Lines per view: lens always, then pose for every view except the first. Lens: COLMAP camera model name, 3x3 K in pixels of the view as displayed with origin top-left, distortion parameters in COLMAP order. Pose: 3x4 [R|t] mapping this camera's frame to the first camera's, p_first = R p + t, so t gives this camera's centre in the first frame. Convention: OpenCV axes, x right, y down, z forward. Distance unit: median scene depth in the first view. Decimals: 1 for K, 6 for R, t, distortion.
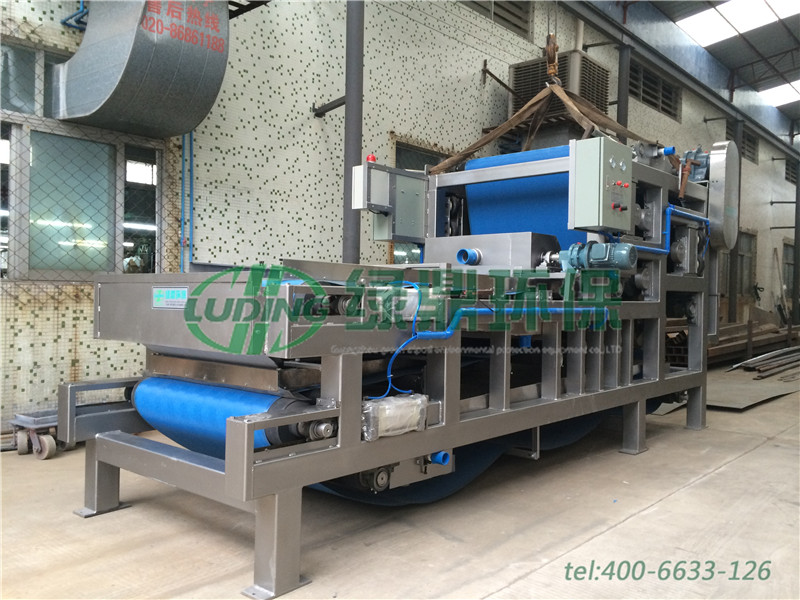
lens RADIAL K [[689.2, 0, 400.0], [0, 689.2, 300.0], [0, 0, 1]] dist [0.099264, -0.142830]
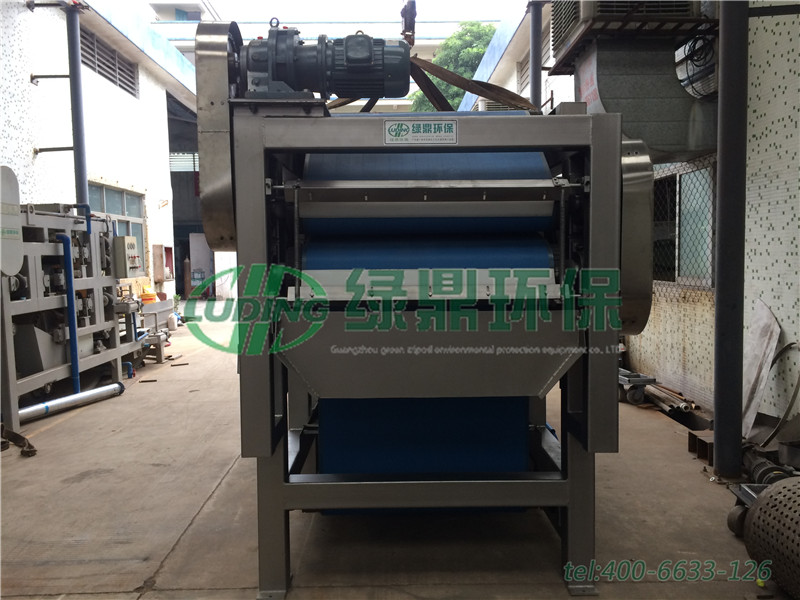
lens RADIAL K [[689.2, 0, 400.0], [0, 689.2, 300.0], [0, 0, 1]] dist [0.099264, -0.142830]
pose [[-0.745168, 0.035851, -0.665912, 1.229236], [-0.006179, 0.998140, 0.060653, -0.119137], [0.666848, 0.049311, -0.743560, 2.557475]]
